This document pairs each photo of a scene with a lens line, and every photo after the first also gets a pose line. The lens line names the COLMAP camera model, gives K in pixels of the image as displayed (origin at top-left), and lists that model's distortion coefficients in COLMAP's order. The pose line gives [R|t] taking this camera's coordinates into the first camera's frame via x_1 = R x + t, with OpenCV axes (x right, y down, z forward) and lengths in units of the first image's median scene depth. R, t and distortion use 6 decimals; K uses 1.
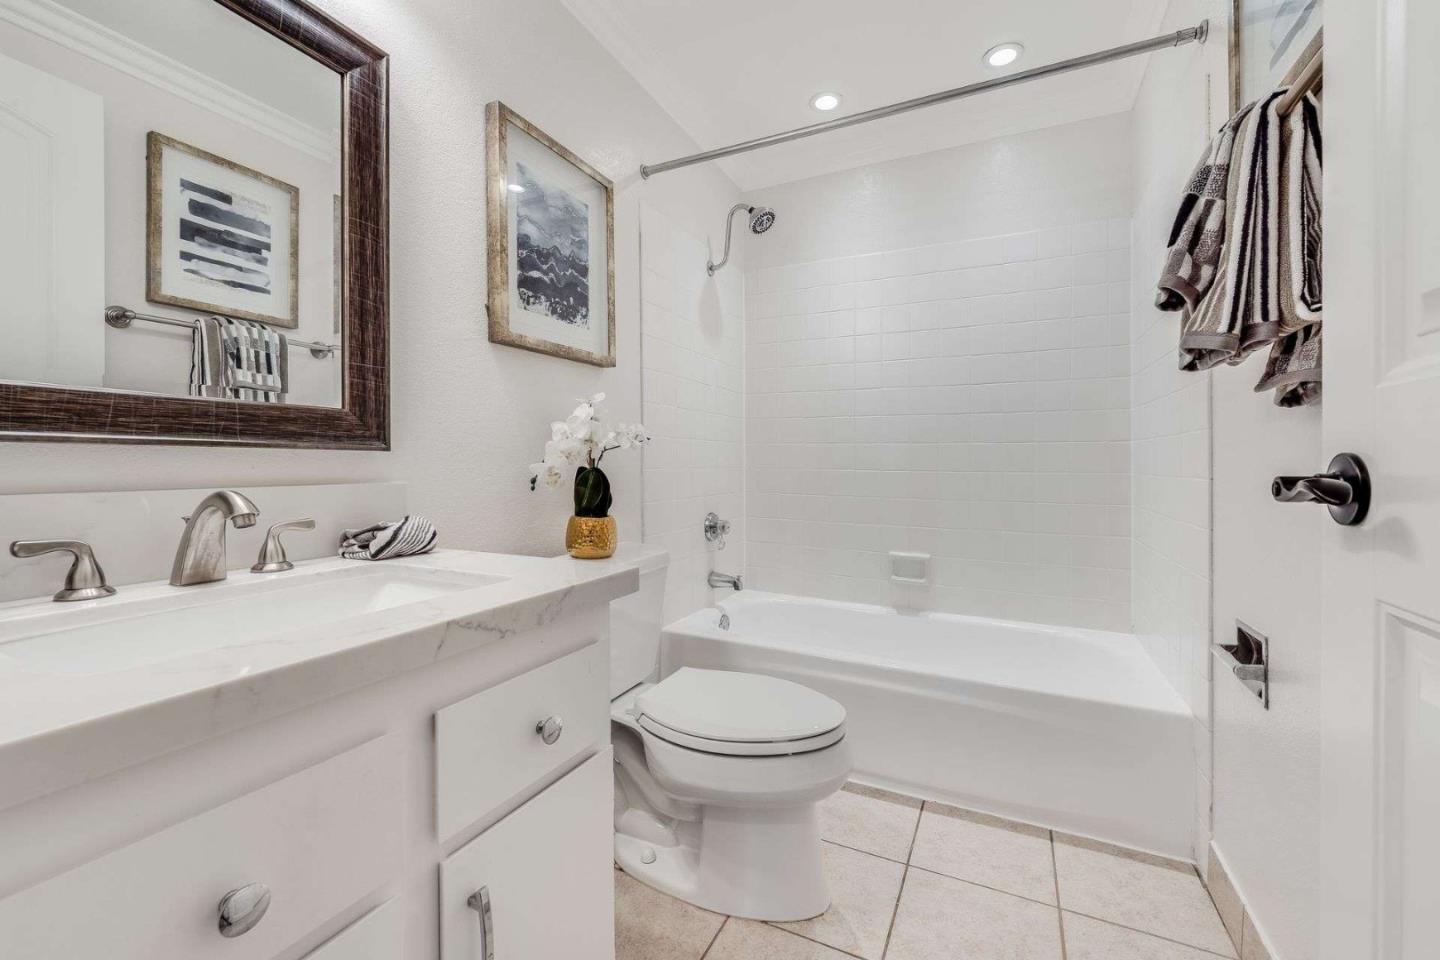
lens RADIAL K [[588.8, 0, 724.3], [0, 588.8, 468.1], [0, 0, 1]] dist [-0.002400, -0.000236]
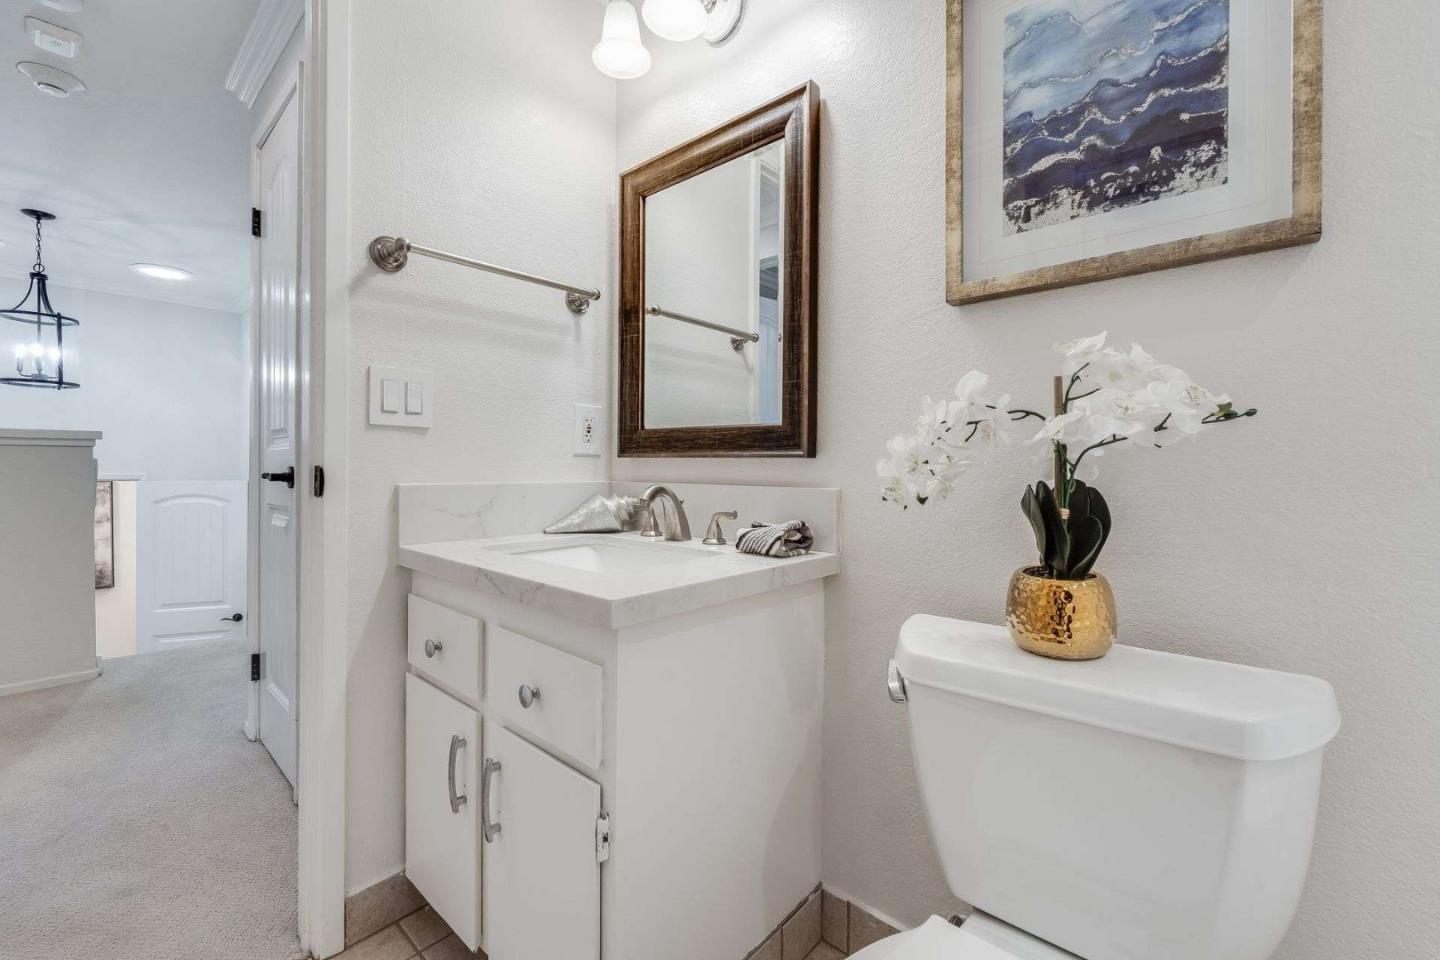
lens RADIAL K [[588.8, 0, 725.5], [0, 588.8, 474.6], [0, 0, 1]] dist [-0.002400, -0.000236]
pose [[-0.266625, 0.015658, -0.963673, 0.351243], [-0.012106, 0.999735, 0.019593, -0.012559], [0.963724, 0.016890, -0.266364, 0.818624]]
